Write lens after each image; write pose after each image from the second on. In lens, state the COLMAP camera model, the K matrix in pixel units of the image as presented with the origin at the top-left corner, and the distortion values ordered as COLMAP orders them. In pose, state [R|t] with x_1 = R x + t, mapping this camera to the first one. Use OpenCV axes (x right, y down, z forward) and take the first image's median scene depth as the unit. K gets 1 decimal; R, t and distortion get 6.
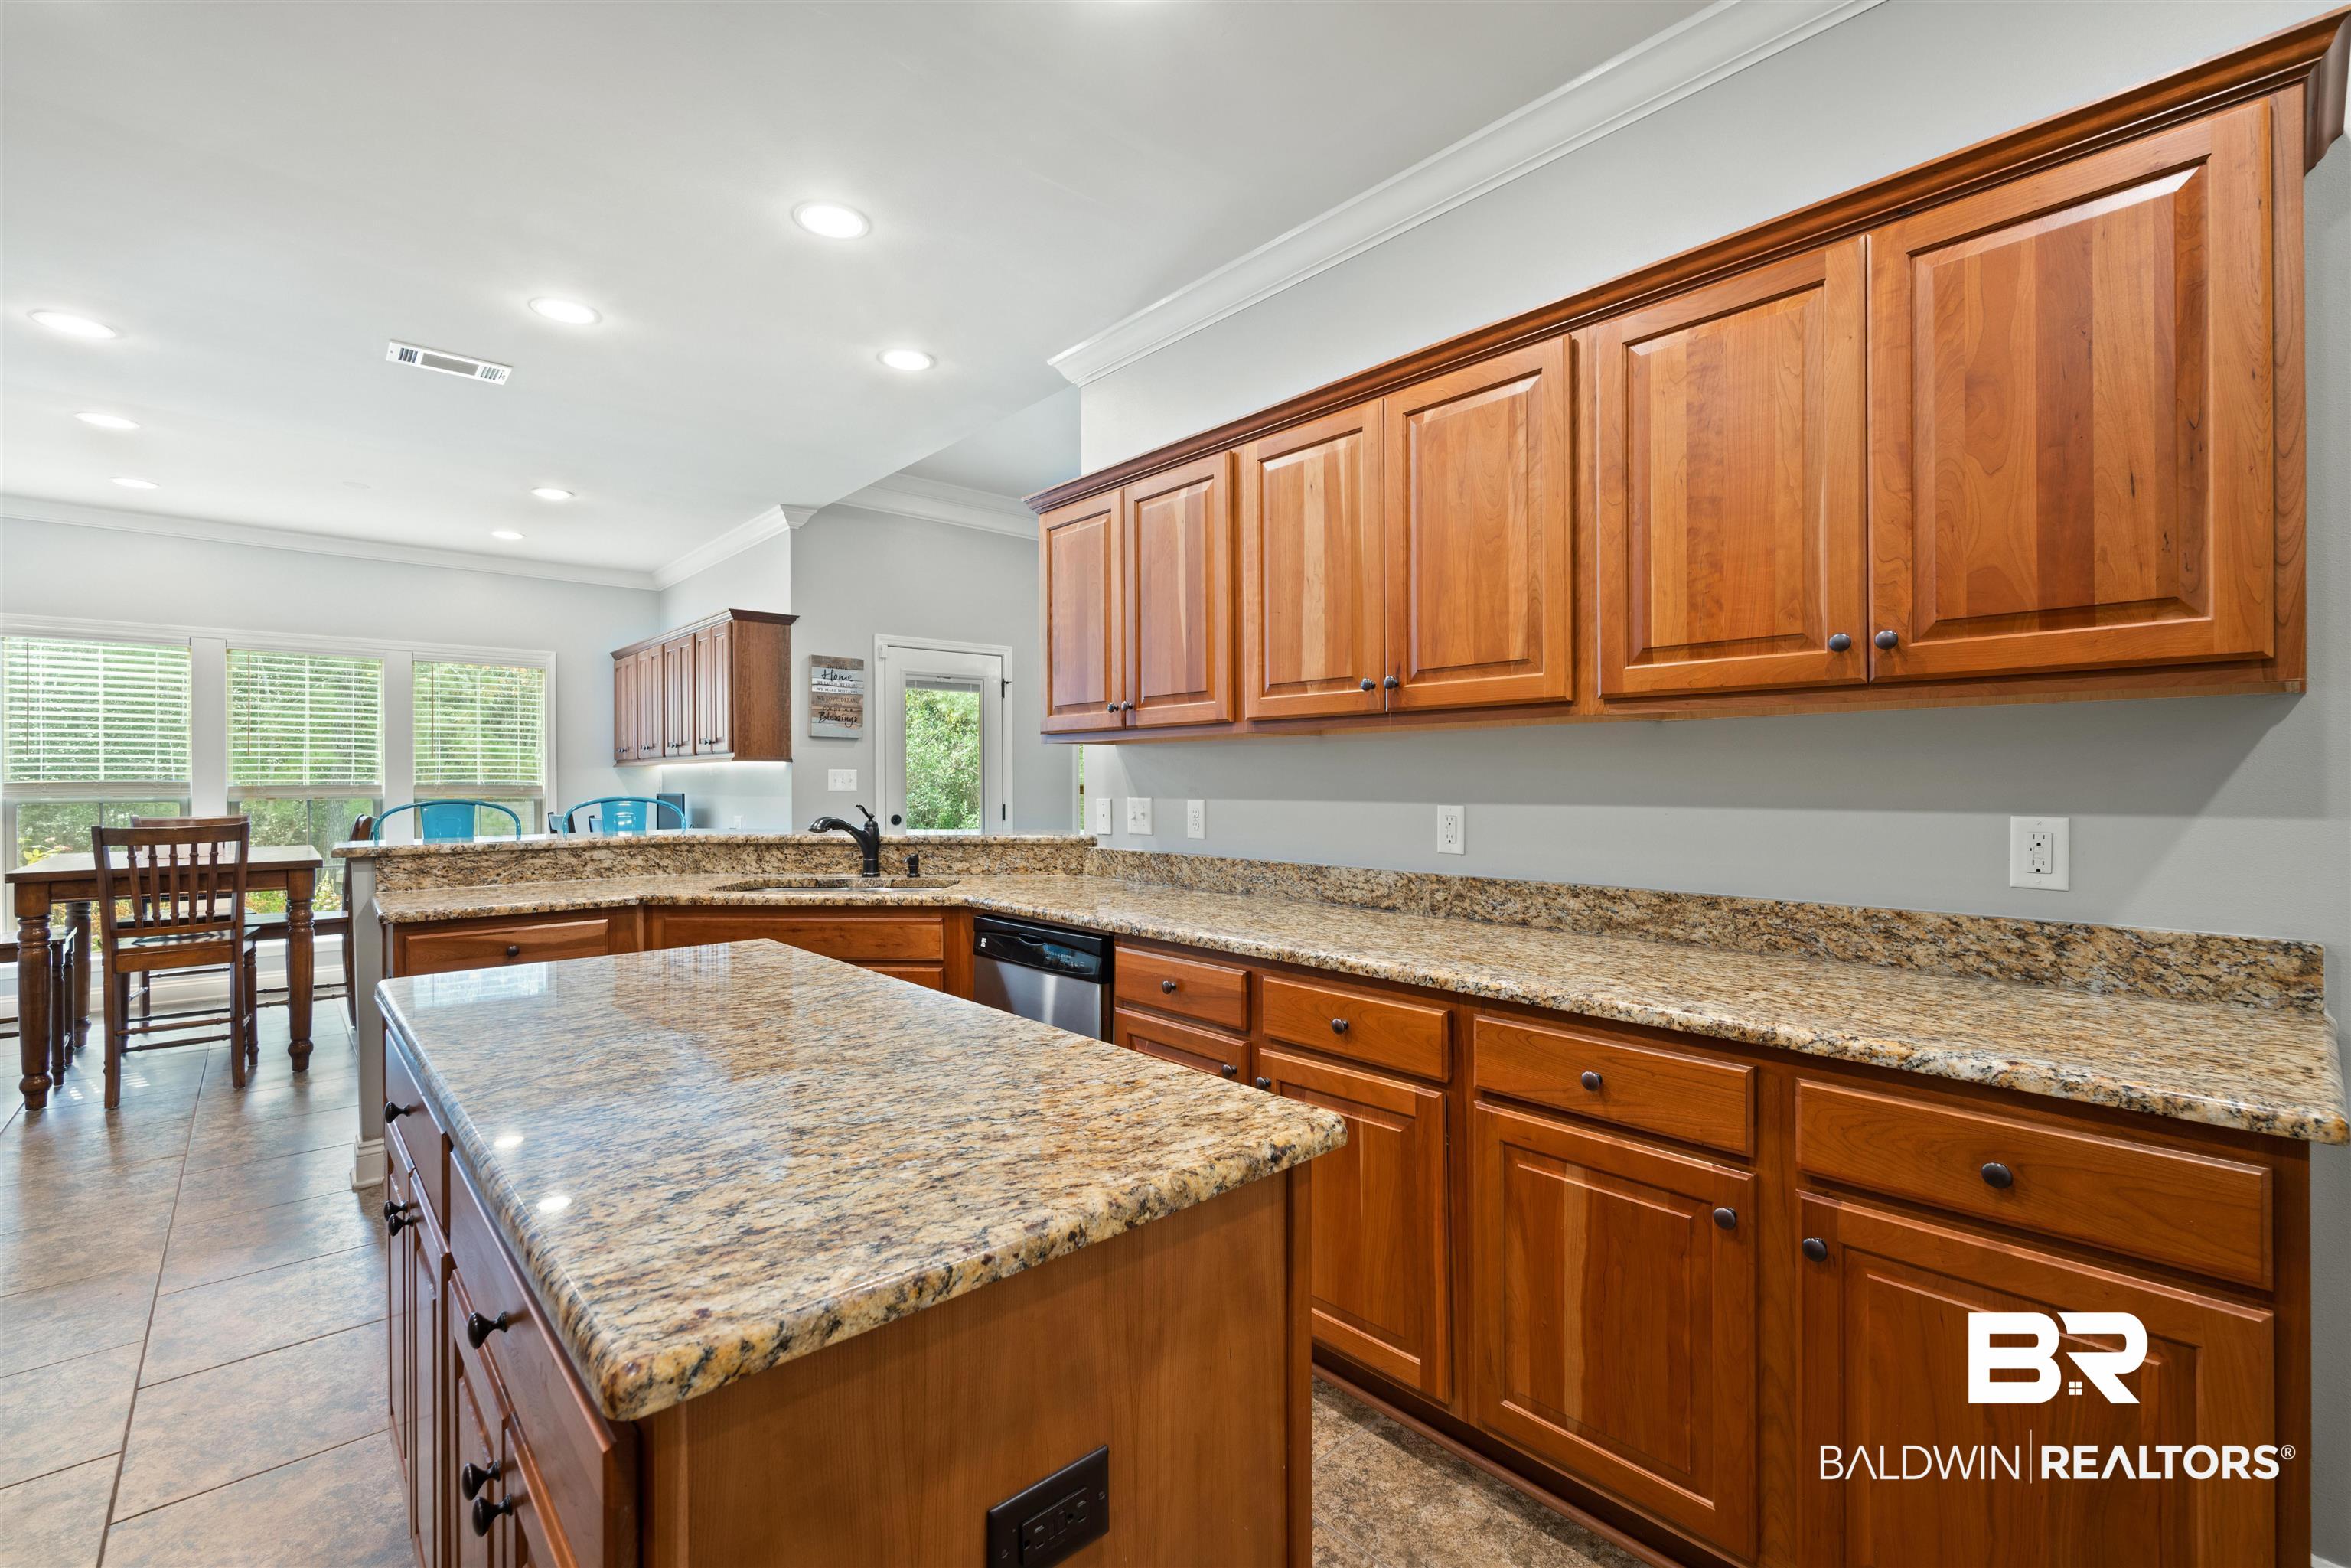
lens RADIAL K [[1020.5, 0, 1181.8], [0, 1020.5, 768.7], [0, 0, 1]] dist [-0.000519, 0.000087]
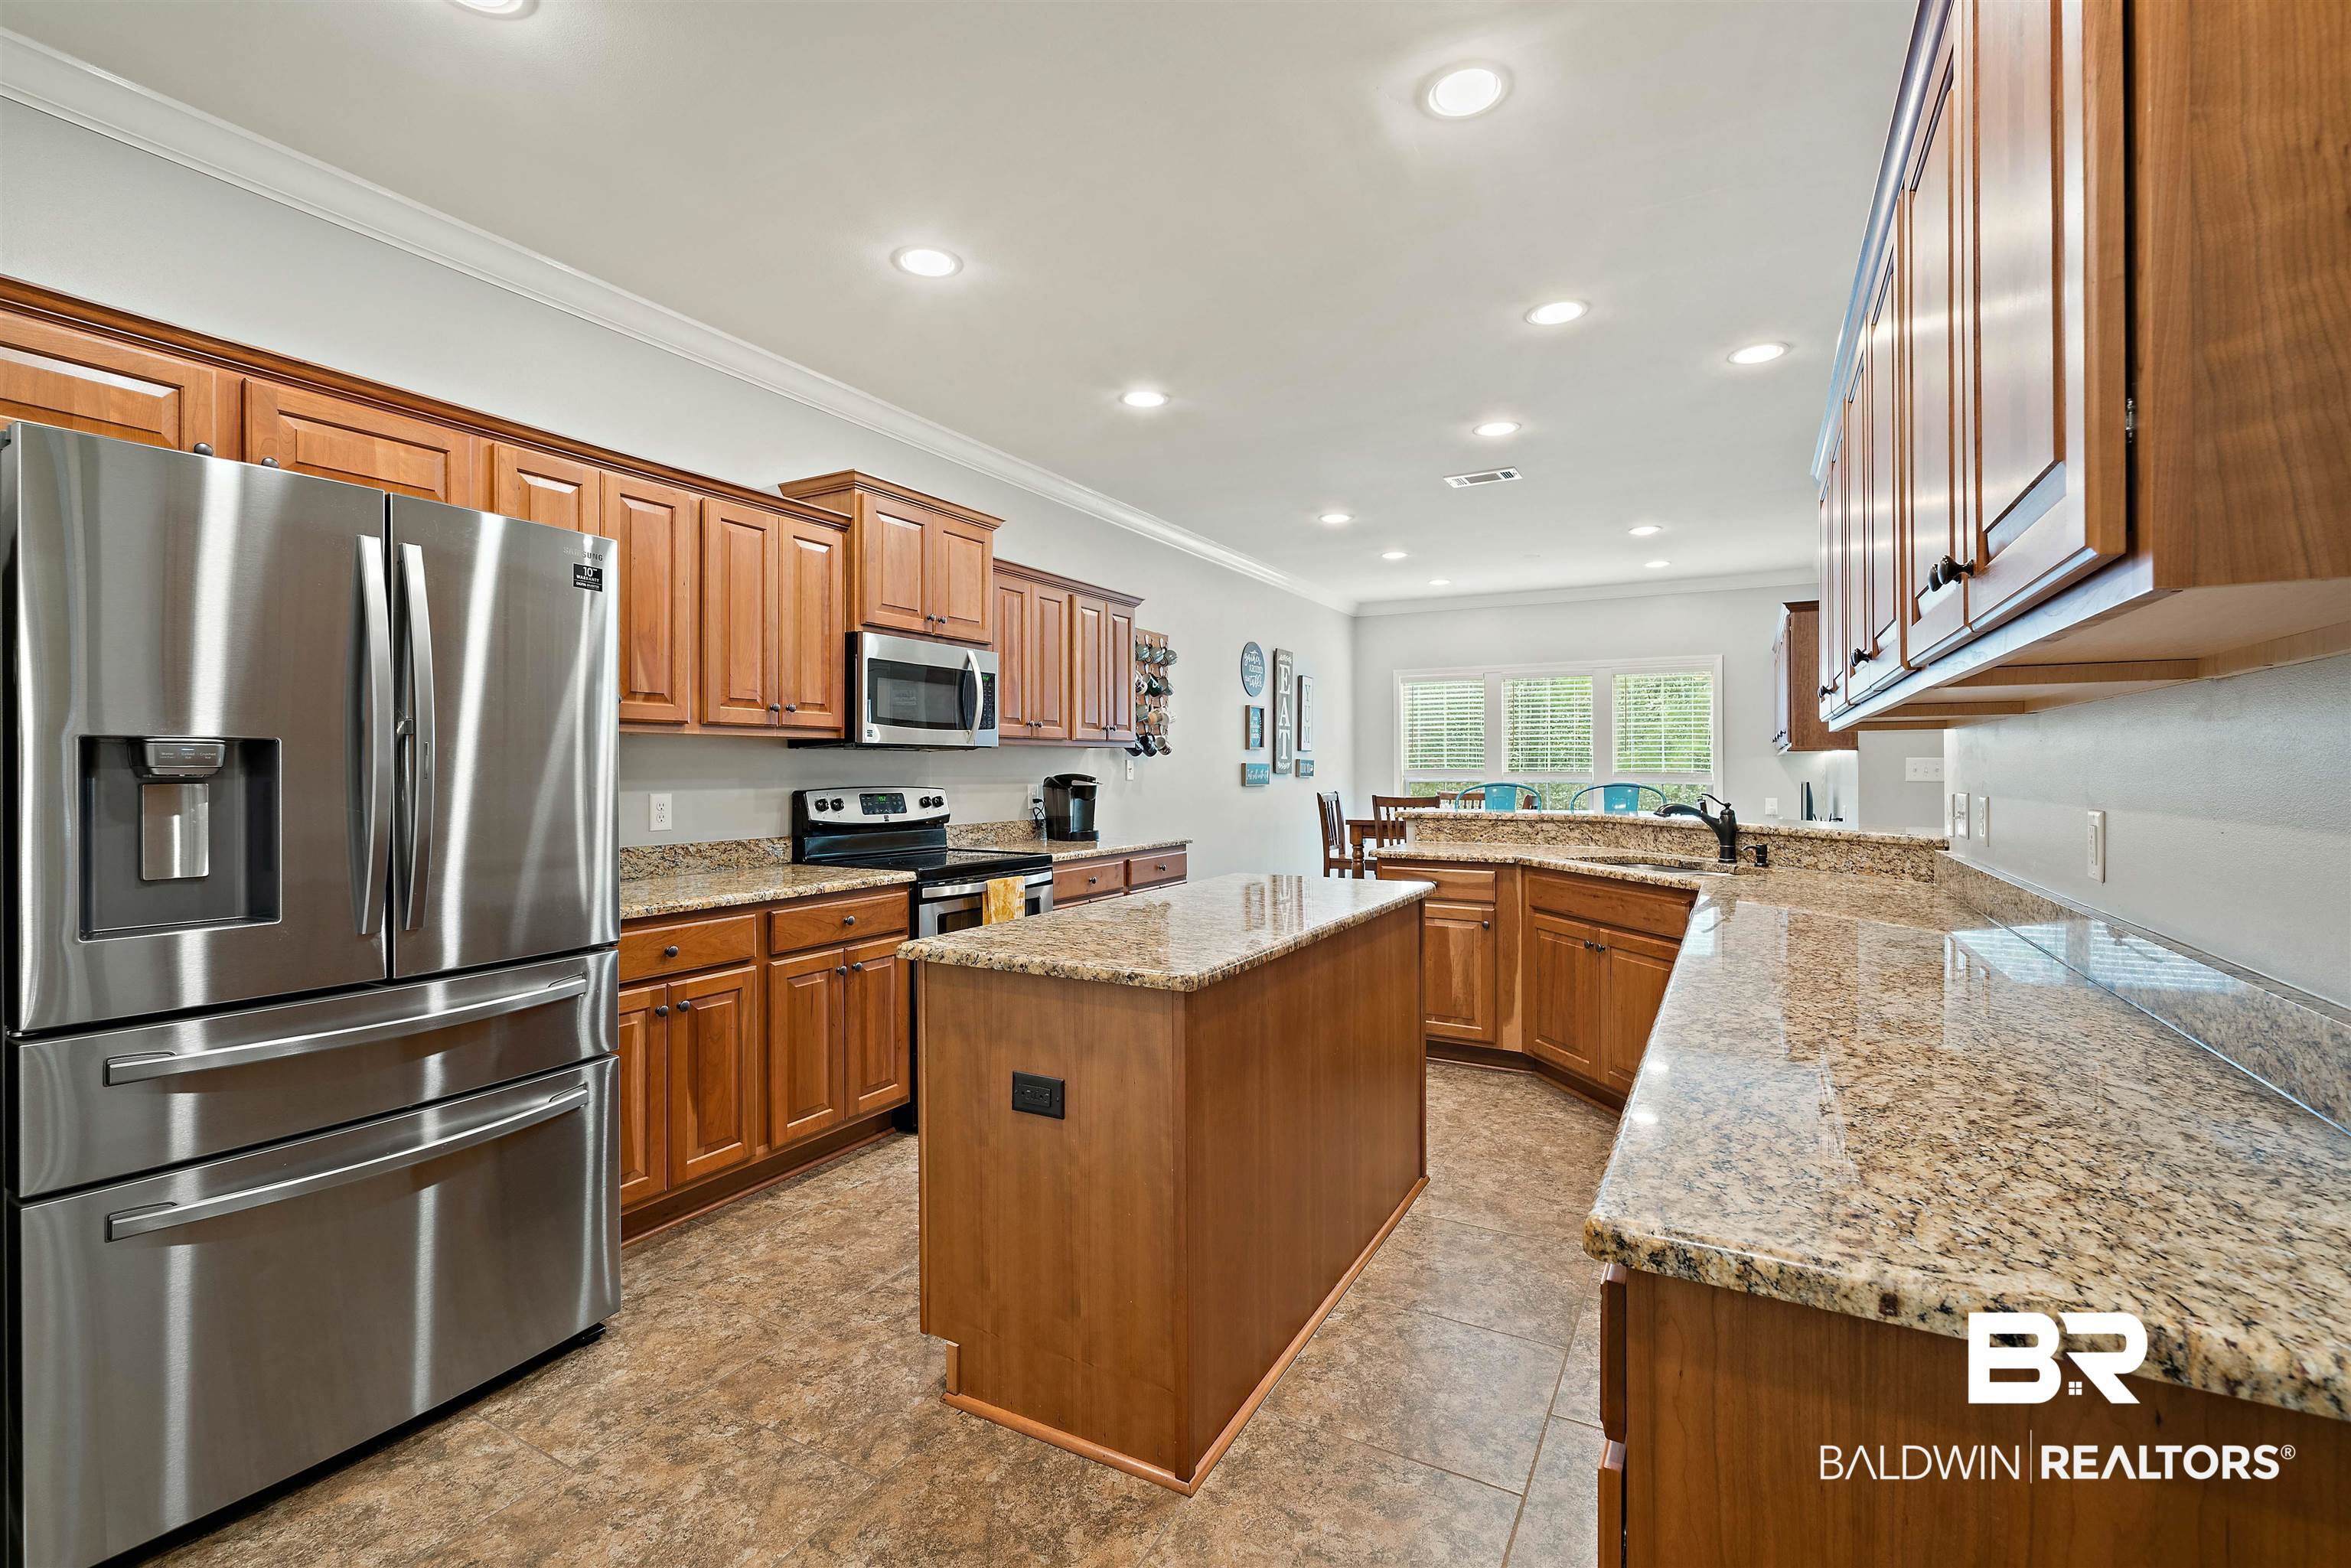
lens RADIAL K [[1020.5, 0, 1178.3], [0, 1020.5, 781.9], [0, 0, 1]] dist [-0.000519, 0.000087]
pose [[0.321539, 0.013932, -0.946794, 0.506234], [0.007176, 0.999827, 0.017150, 0.001562], [0.946869, -0.012309, 0.321383, 0.138596]]
